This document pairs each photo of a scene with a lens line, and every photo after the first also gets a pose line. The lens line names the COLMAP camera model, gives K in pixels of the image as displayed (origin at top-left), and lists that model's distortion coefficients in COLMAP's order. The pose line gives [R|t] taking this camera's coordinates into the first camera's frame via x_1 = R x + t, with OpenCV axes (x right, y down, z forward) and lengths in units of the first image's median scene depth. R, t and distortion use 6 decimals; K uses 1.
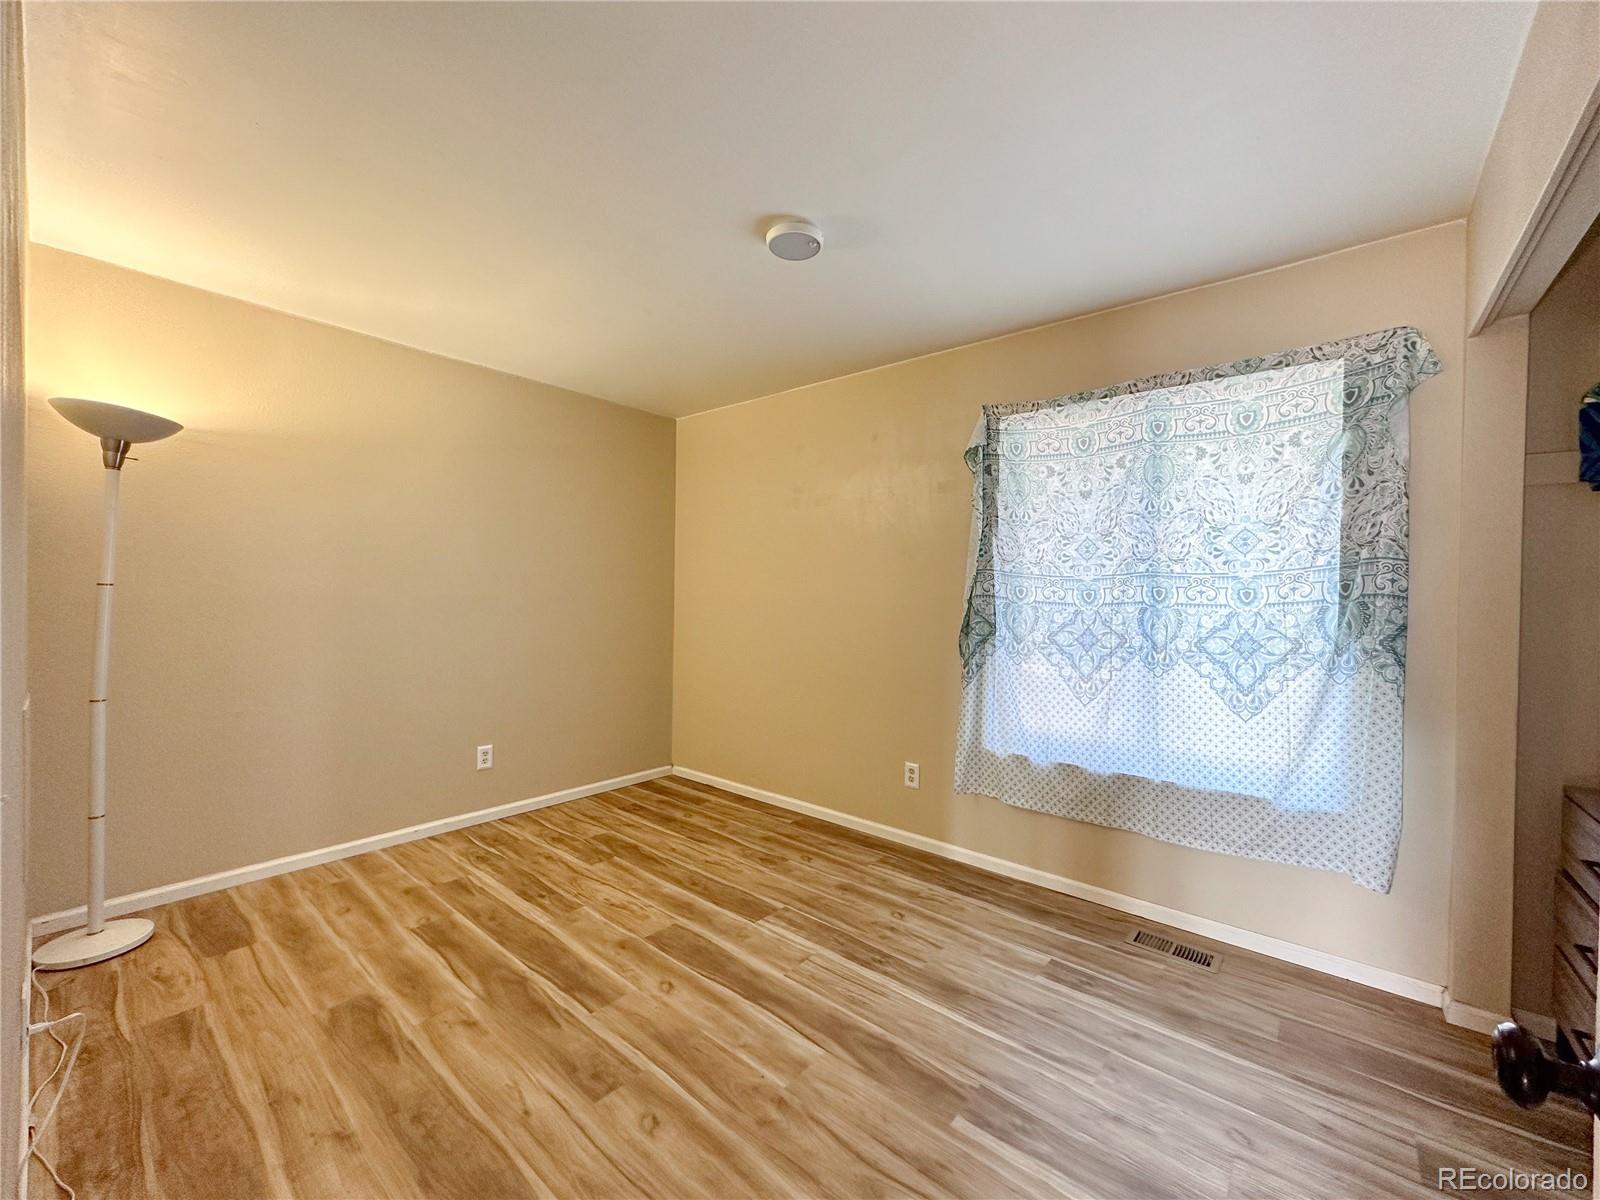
lens RADIAL K [[634.1, 0, 800.0], [0, 634.1, 600.0], [0, 0, 1]] dist [-0.002866, 0.000178]
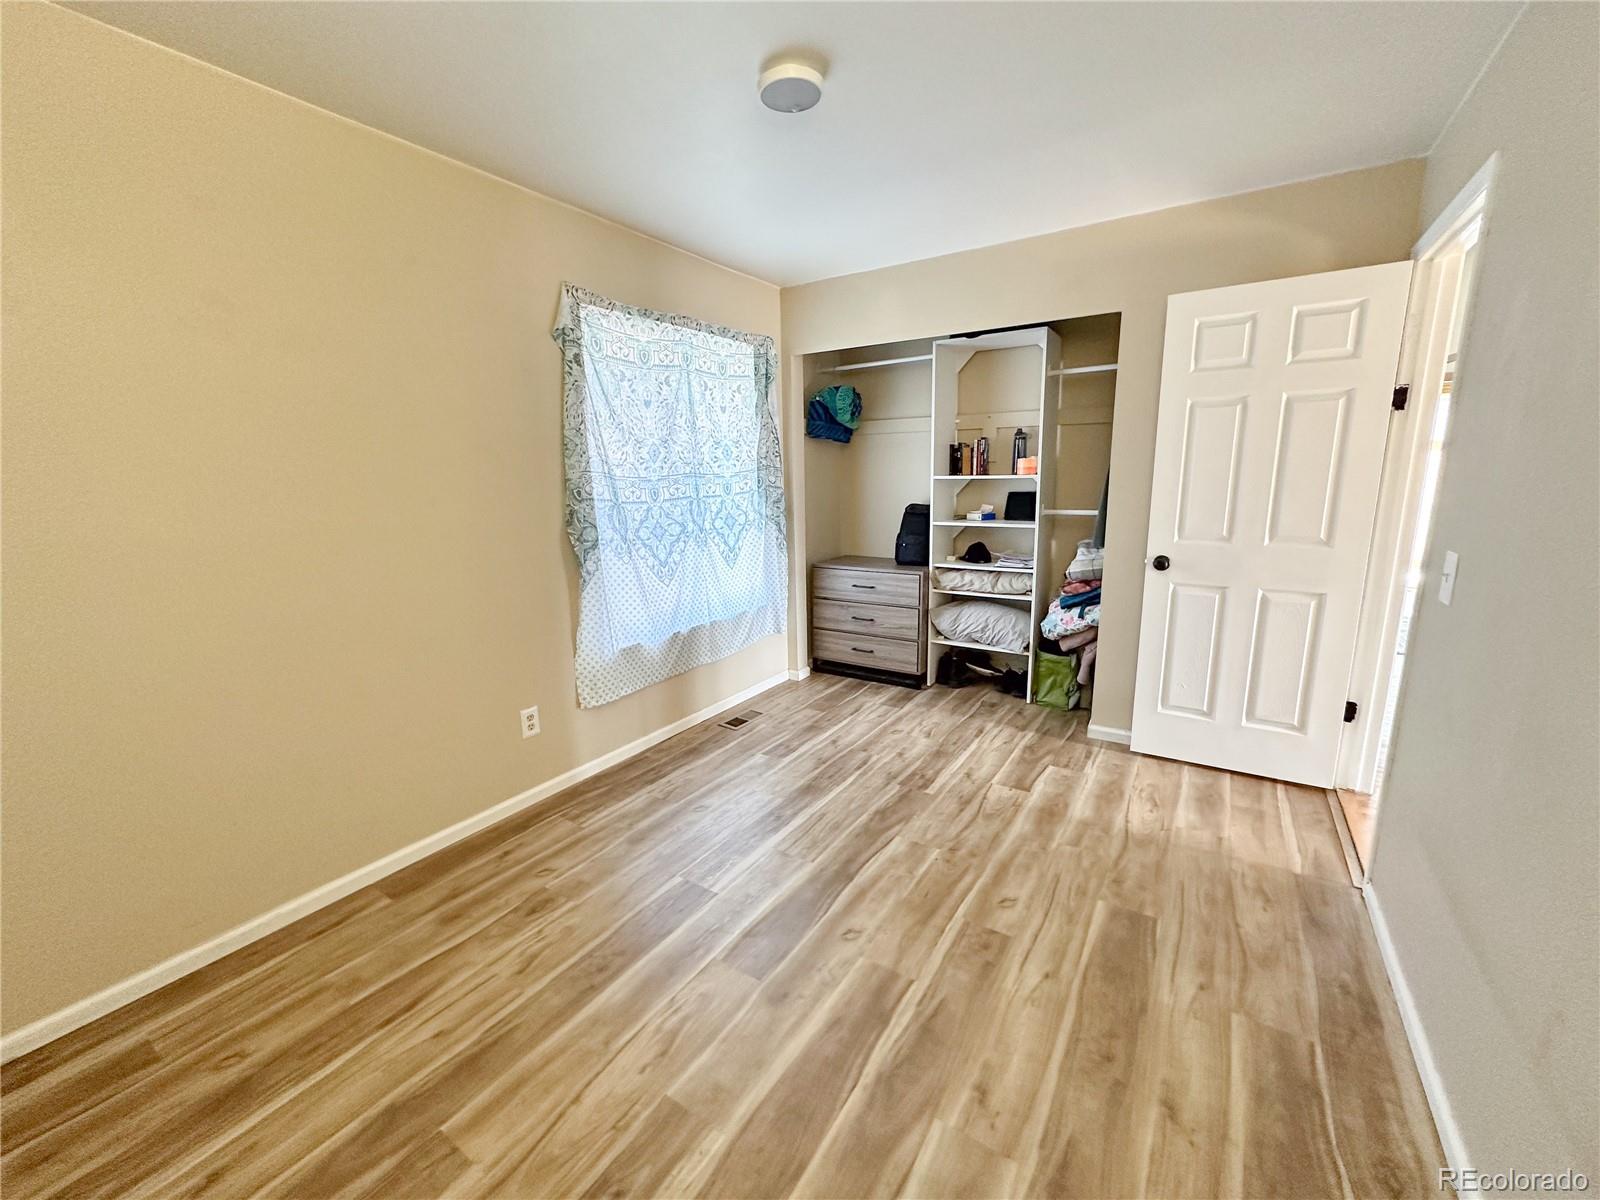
lens RADIAL K [[634.1, 0, 800.0], [0, 634.1, 600.0], [0, 0, 1]] dist [-0.002866, 0.000178]
pose [[-0.114853, -0.211821, 0.970536, -0.825409], [0.026633, 0.975994, 0.216164, -0.067155], [-0.993025, 0.050676, -0.106455, 0.938981]]
